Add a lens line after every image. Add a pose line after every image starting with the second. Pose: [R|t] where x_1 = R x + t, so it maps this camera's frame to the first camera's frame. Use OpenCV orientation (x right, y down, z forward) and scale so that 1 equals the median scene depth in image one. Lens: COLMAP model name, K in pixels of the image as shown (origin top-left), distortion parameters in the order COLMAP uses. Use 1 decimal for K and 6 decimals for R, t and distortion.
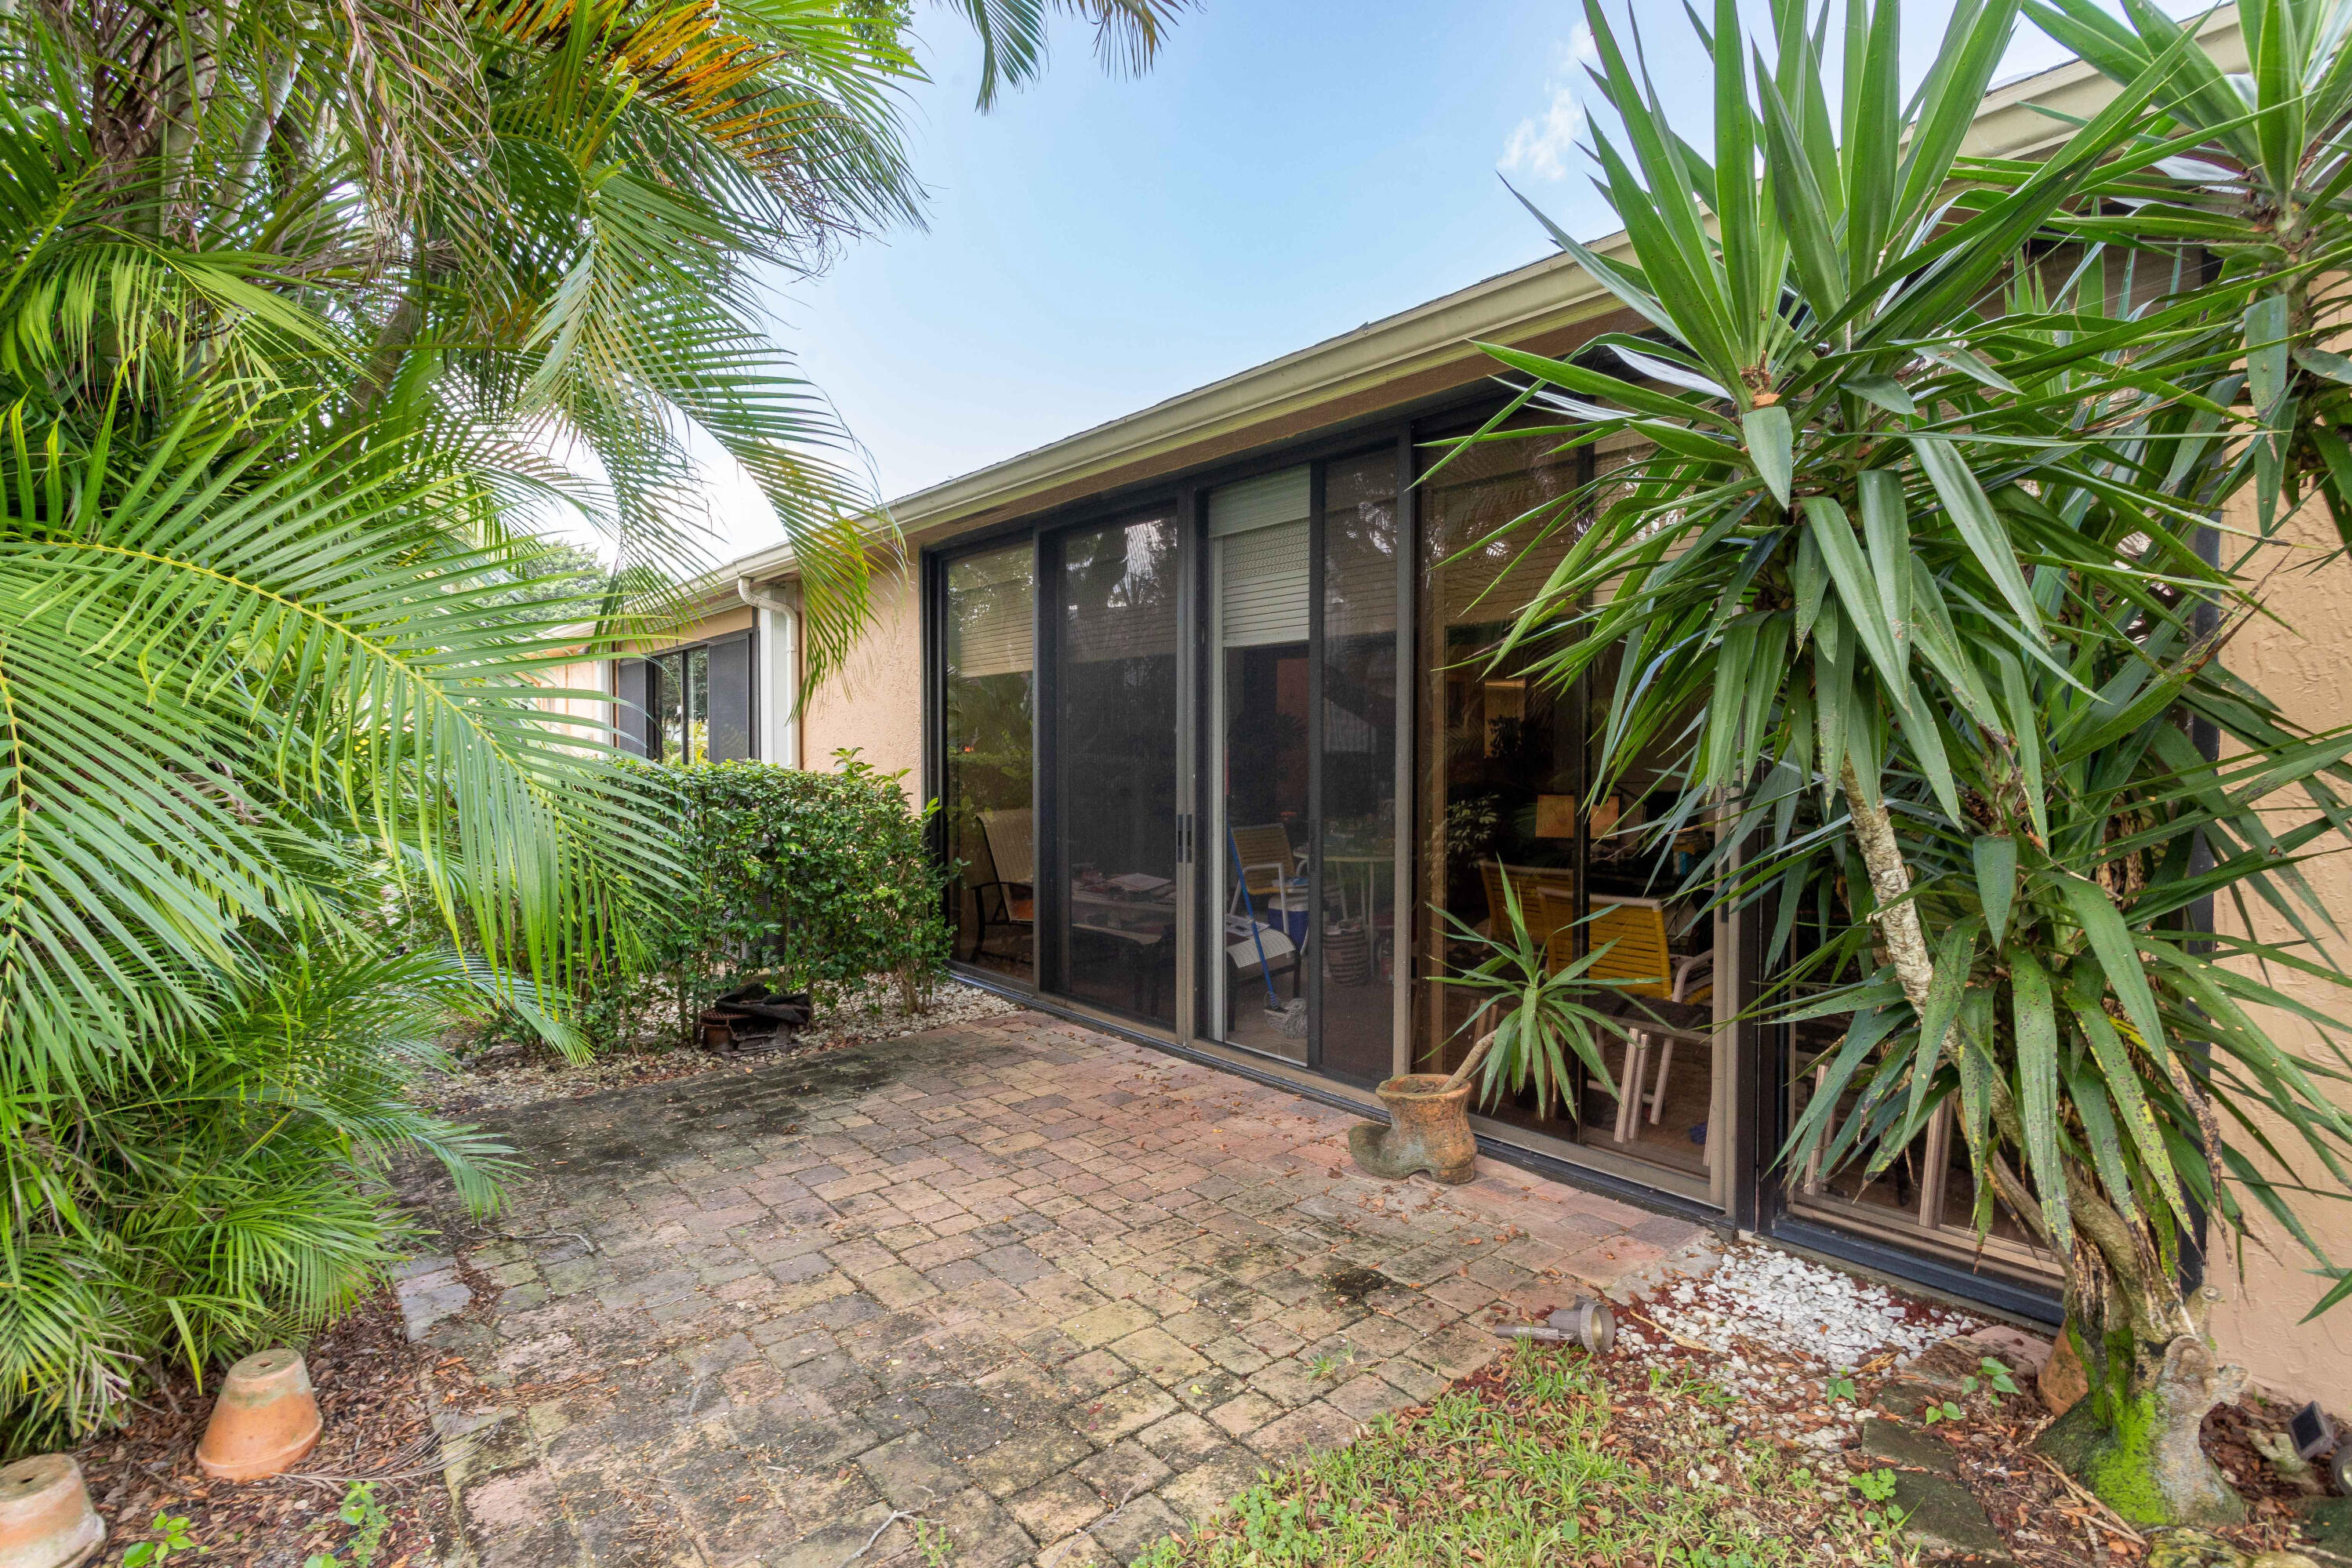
lens RADIAL K [[1155.0, 0, 1176.0], [0, 1155.0, 784.0], [0, 0, 1]] dist [-0.060275, 0.034176]
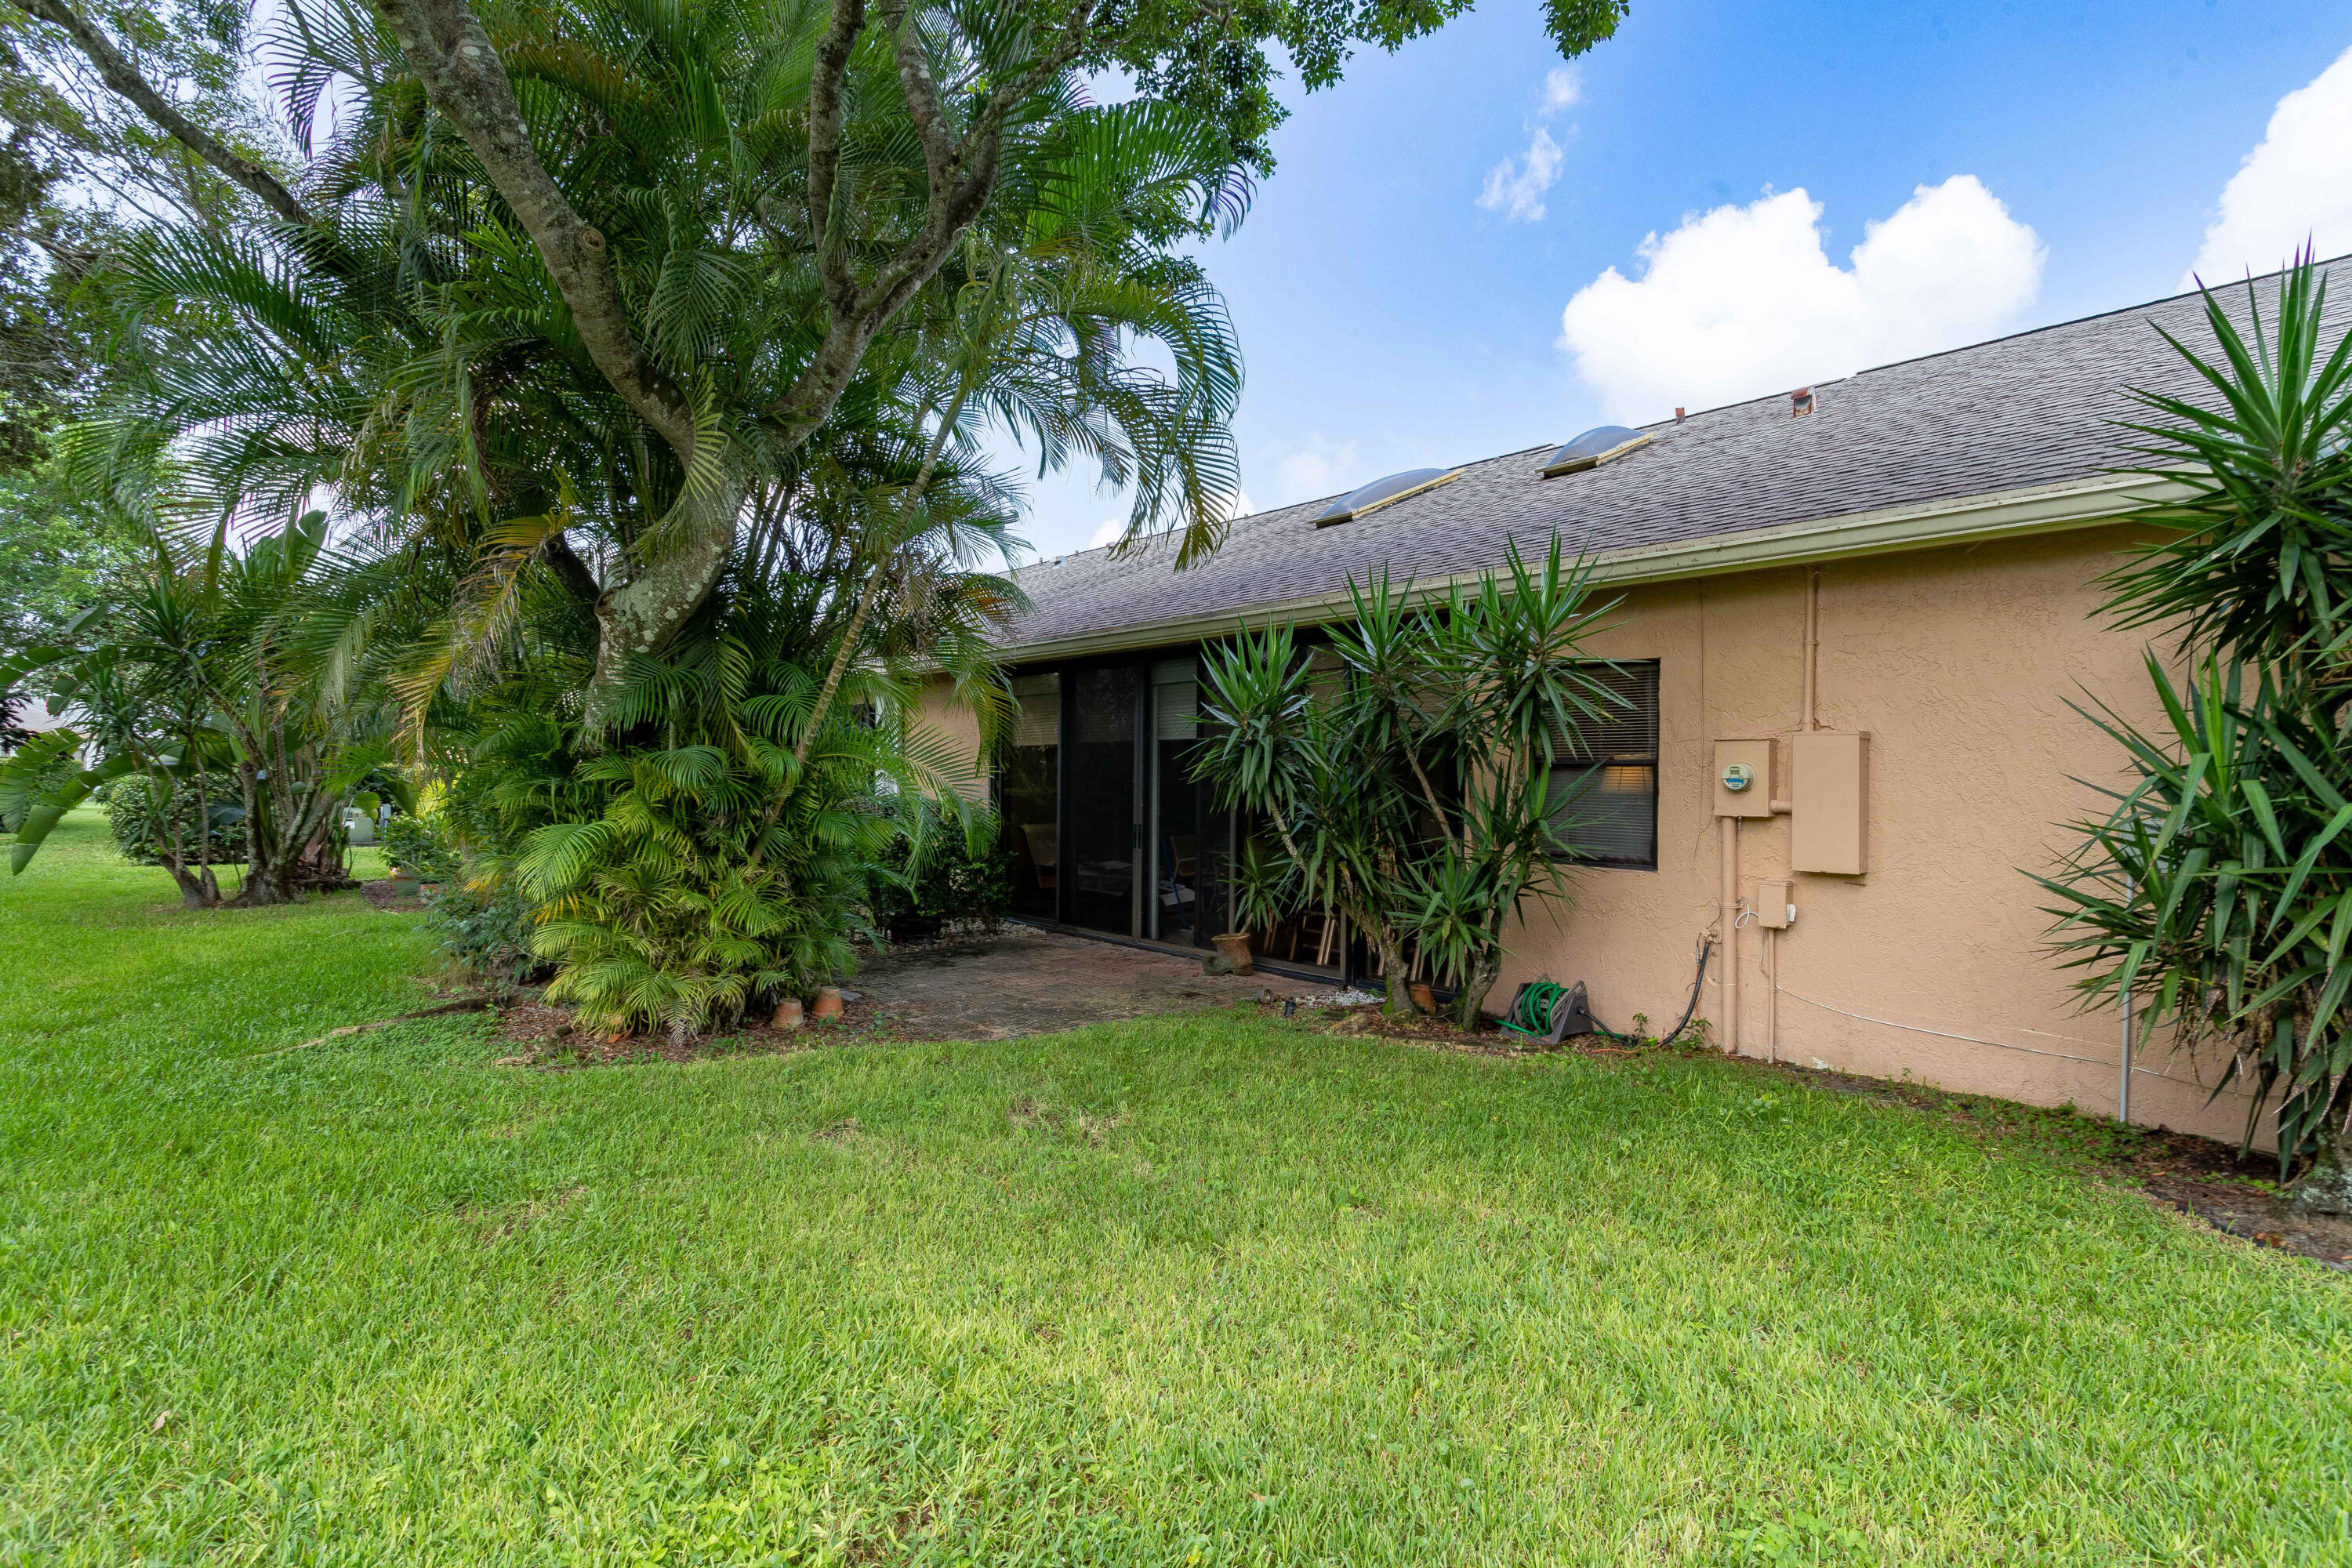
lens RADIAL K [[1155.0, 0, 1176.0], [0, 1155.0, 784.0], [0, 0, 1]] dist [-0.060275, 0.034176]
pose [[0.999835, 0.007286, 0.016626, 0.037734], [-0.006903, 0.999712, -0.022996, 0.001198], [-0.016789, 0.022877, 0.999597, -0.907936]]
